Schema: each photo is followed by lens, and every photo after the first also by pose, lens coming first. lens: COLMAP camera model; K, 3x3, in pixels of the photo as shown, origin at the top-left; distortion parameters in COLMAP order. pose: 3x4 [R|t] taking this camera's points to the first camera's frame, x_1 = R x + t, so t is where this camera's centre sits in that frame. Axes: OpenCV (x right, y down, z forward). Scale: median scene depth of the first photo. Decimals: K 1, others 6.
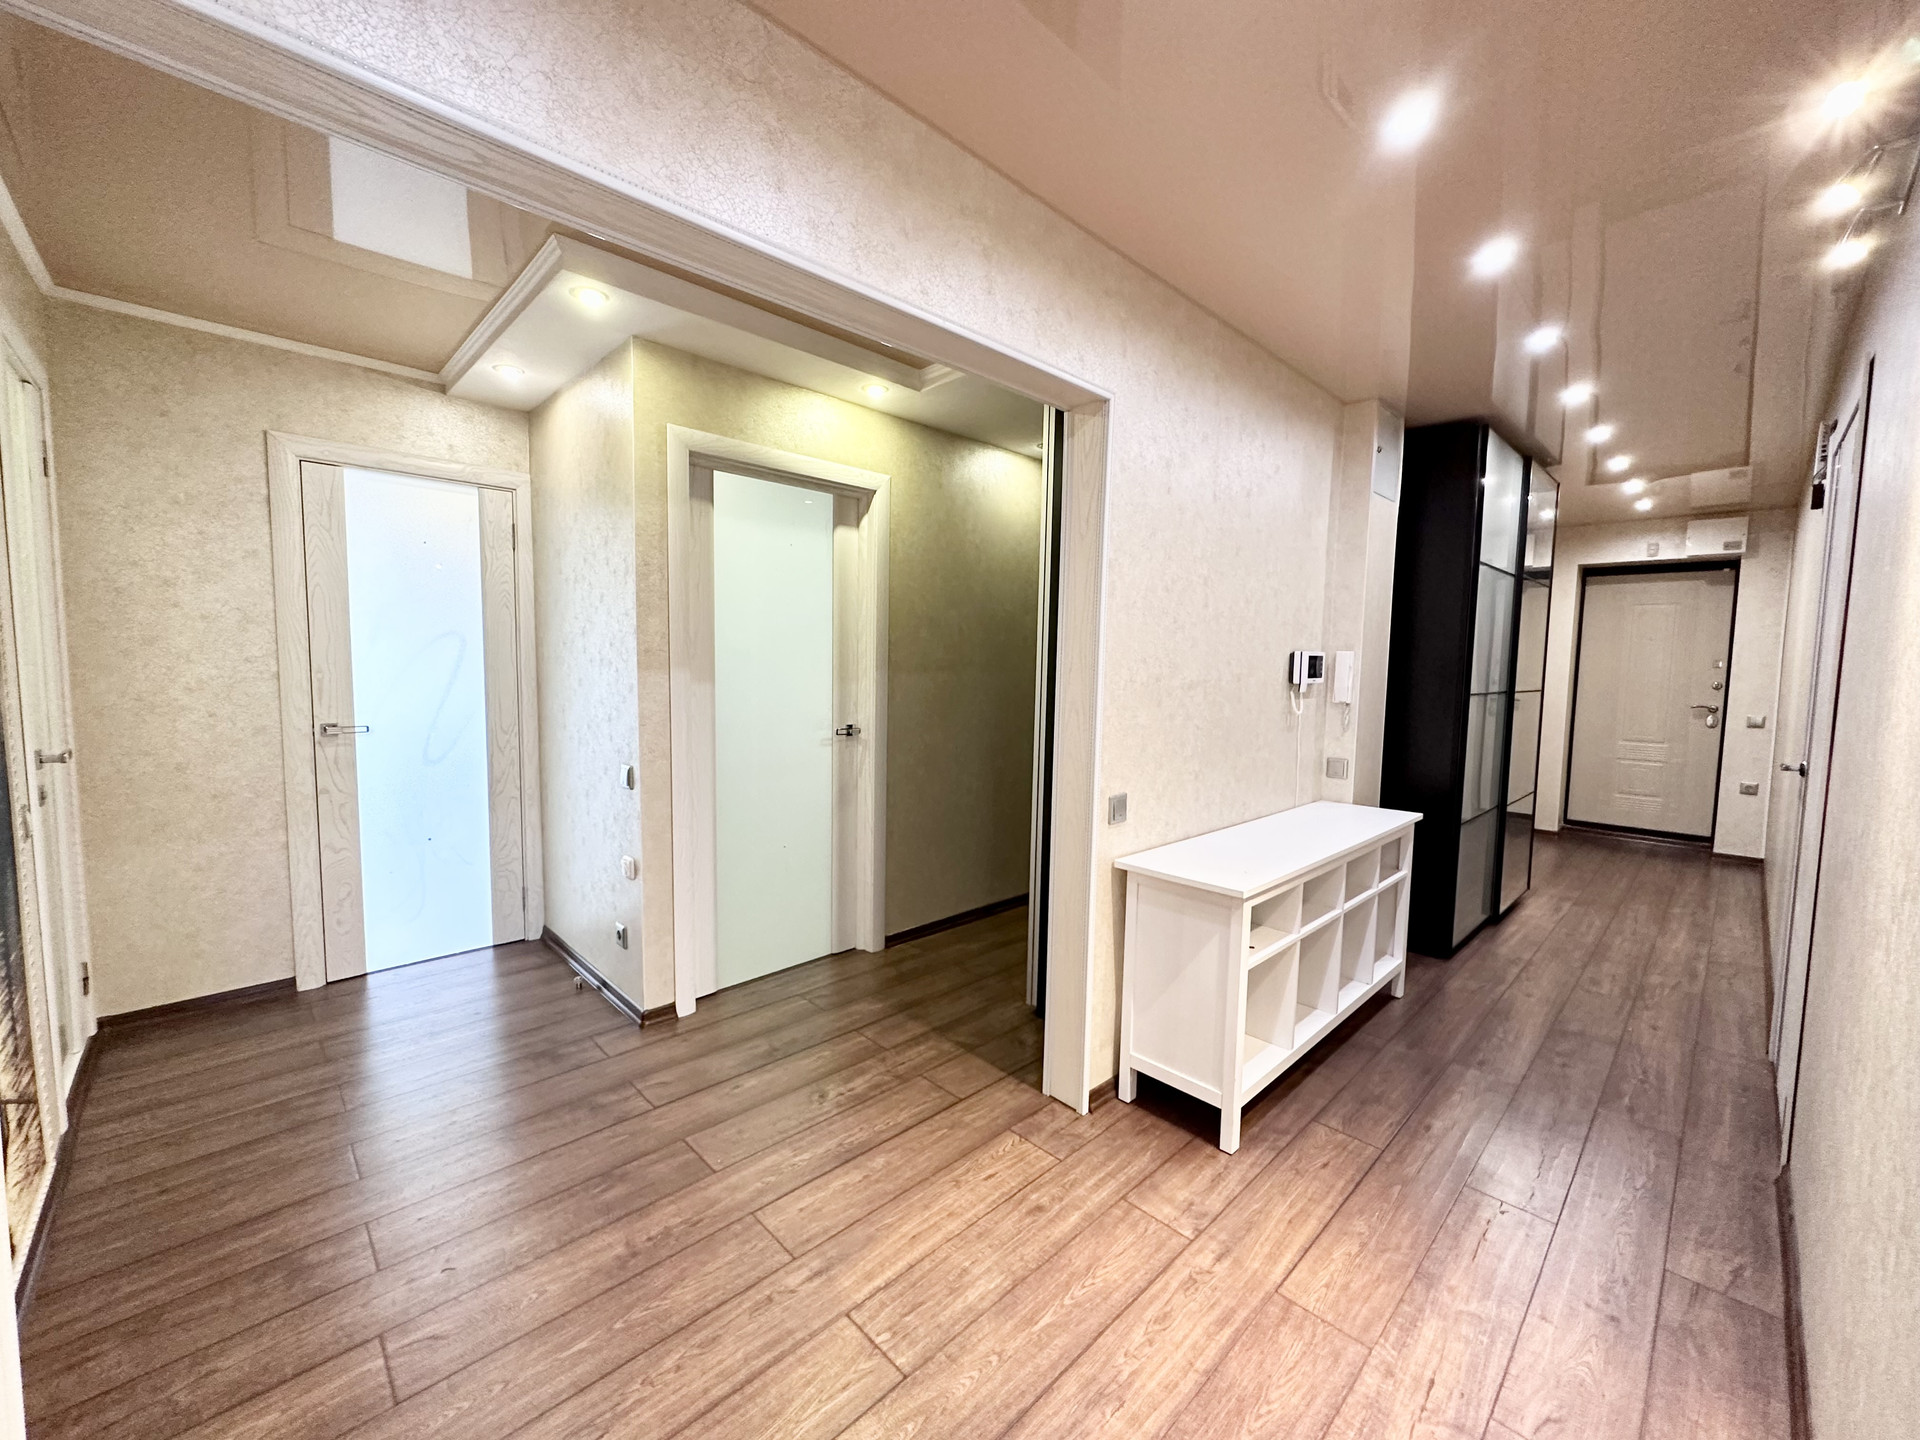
lens RADIAL K [[766.0, 0, 962.0], [0, 766.0, 718.6], [0, 0, 1]] dist [0.001427, 0.000376]
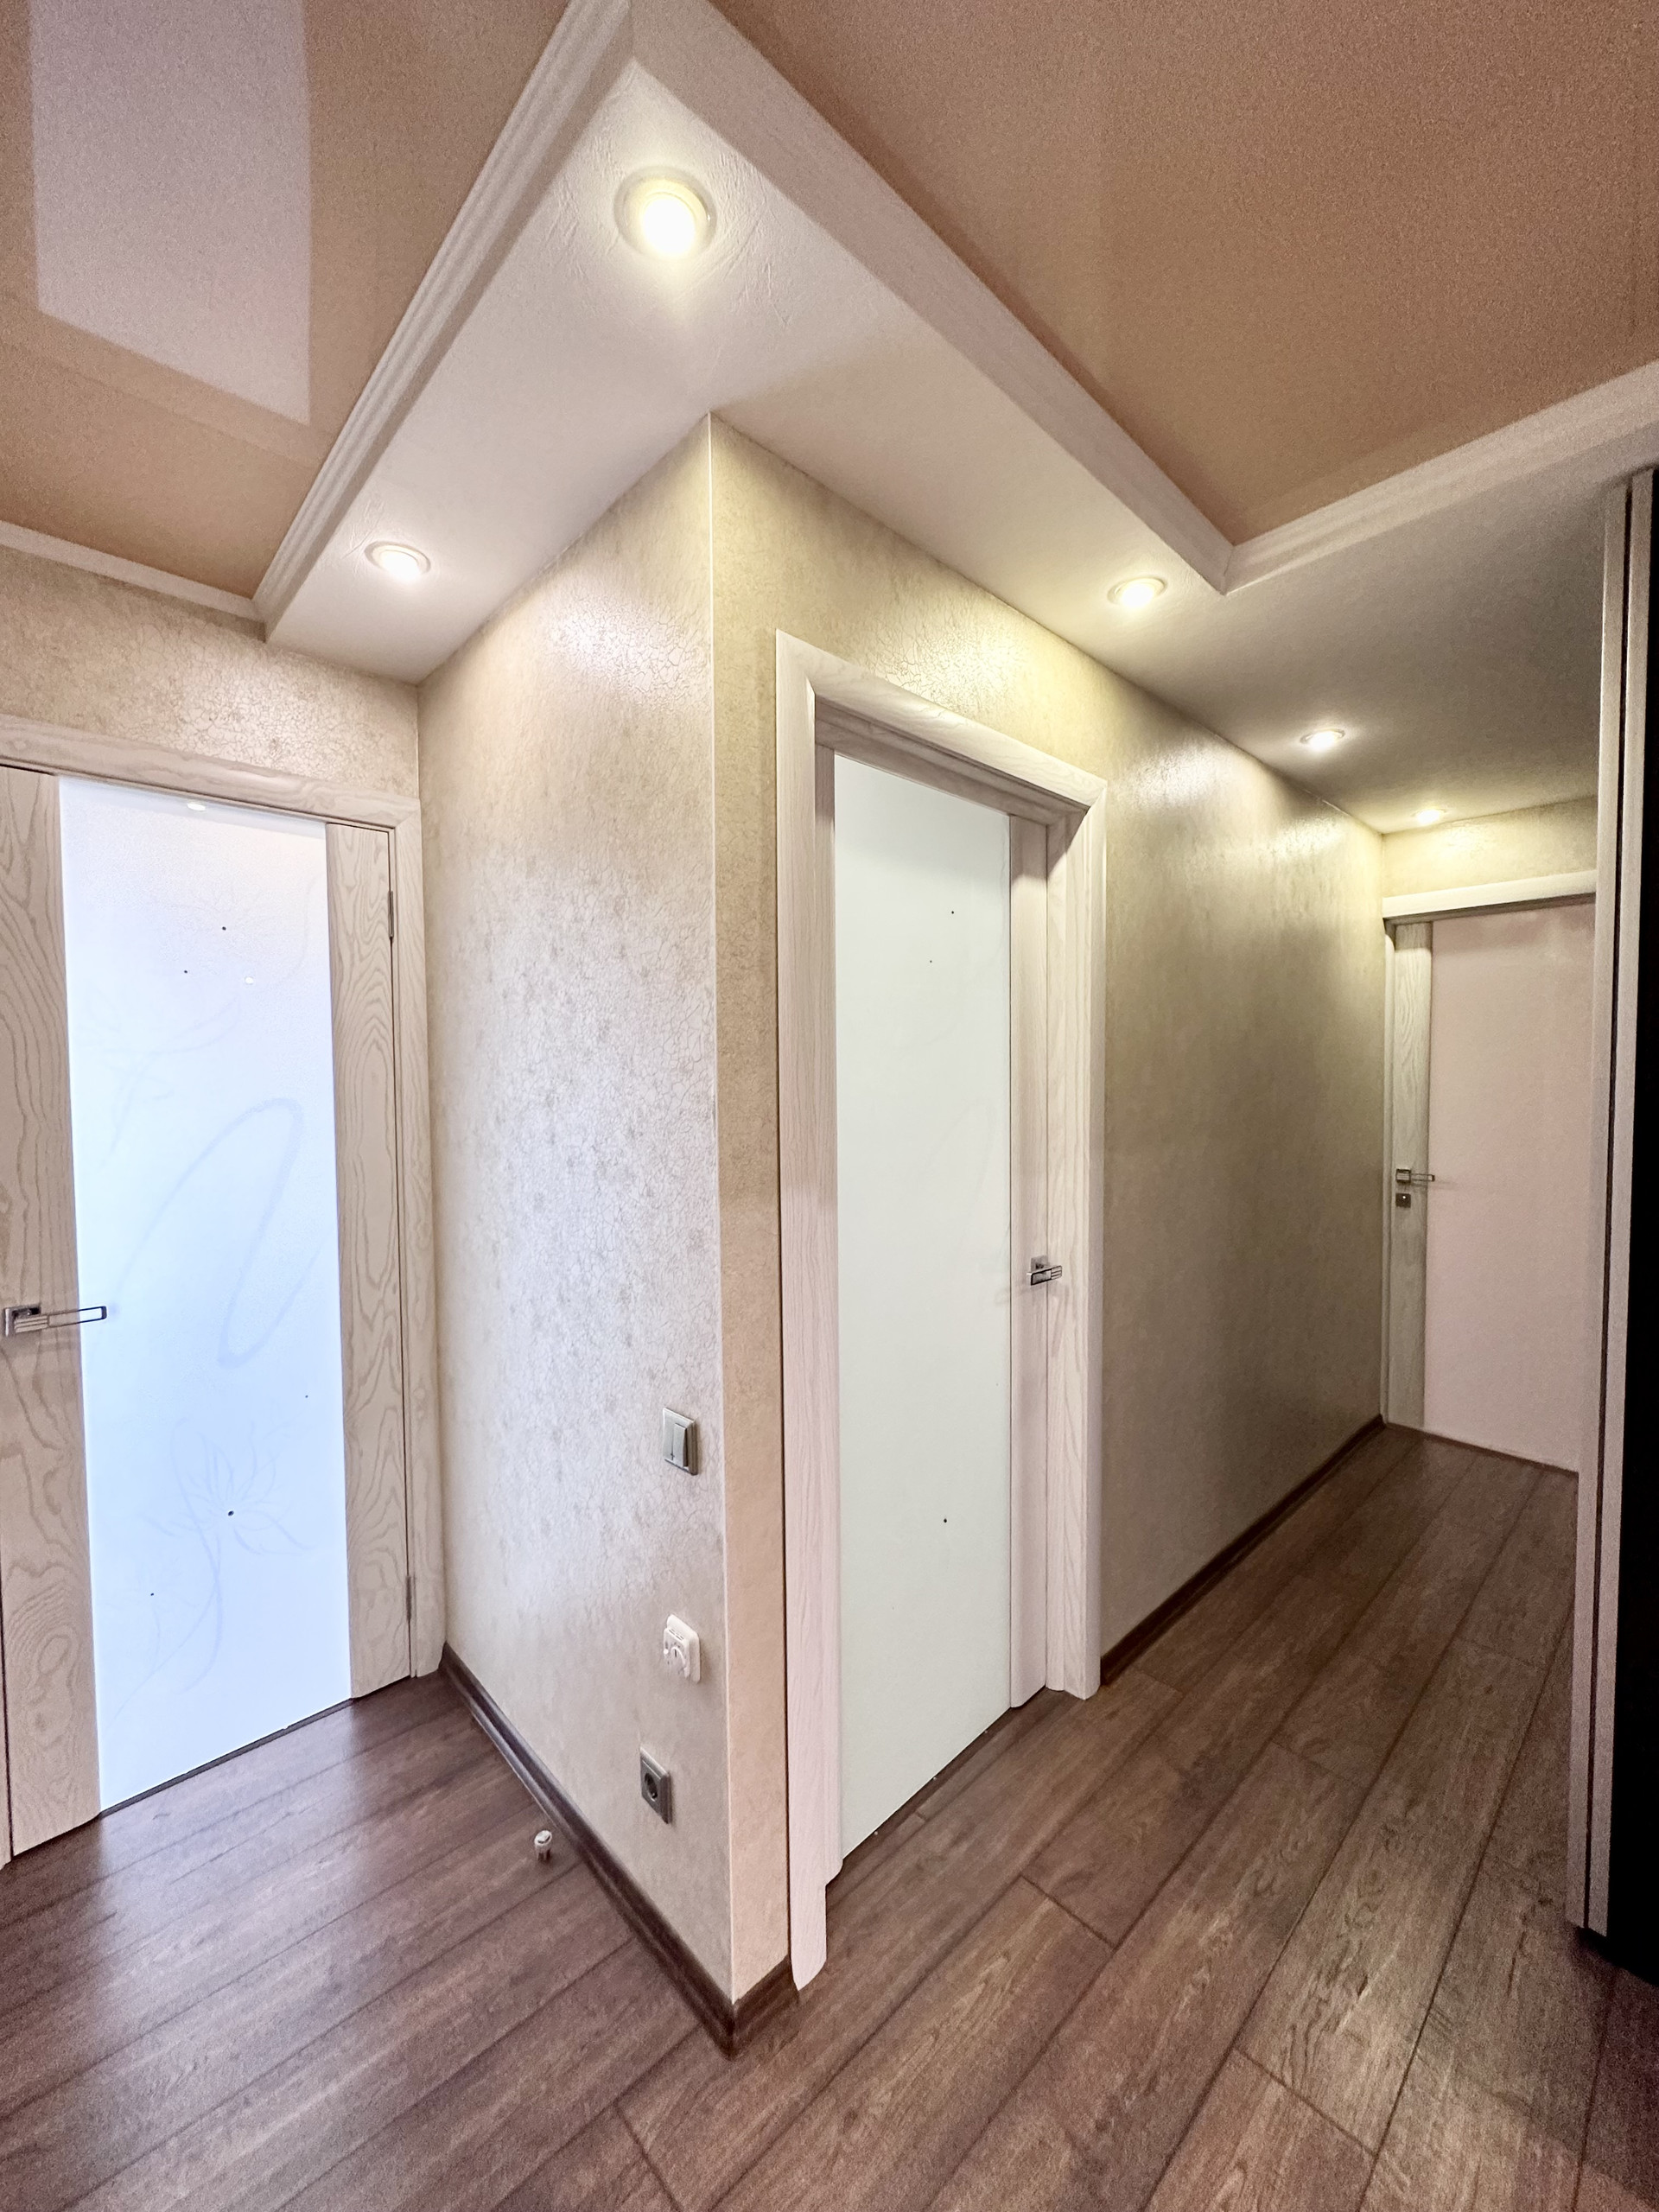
lens RADIAL K [[882.4, 0, 828.9], [0, 882.4, 1106.4], [0, 0, 1]] dist [0.001427, 0.000376]
pose [[0.999619, -0.024249, -0.013173, -0.300777], [0.023702, 0.998909, -0.040232, -0.080396], [0.014134, 0.039904, 0.999104, 0.433862]]
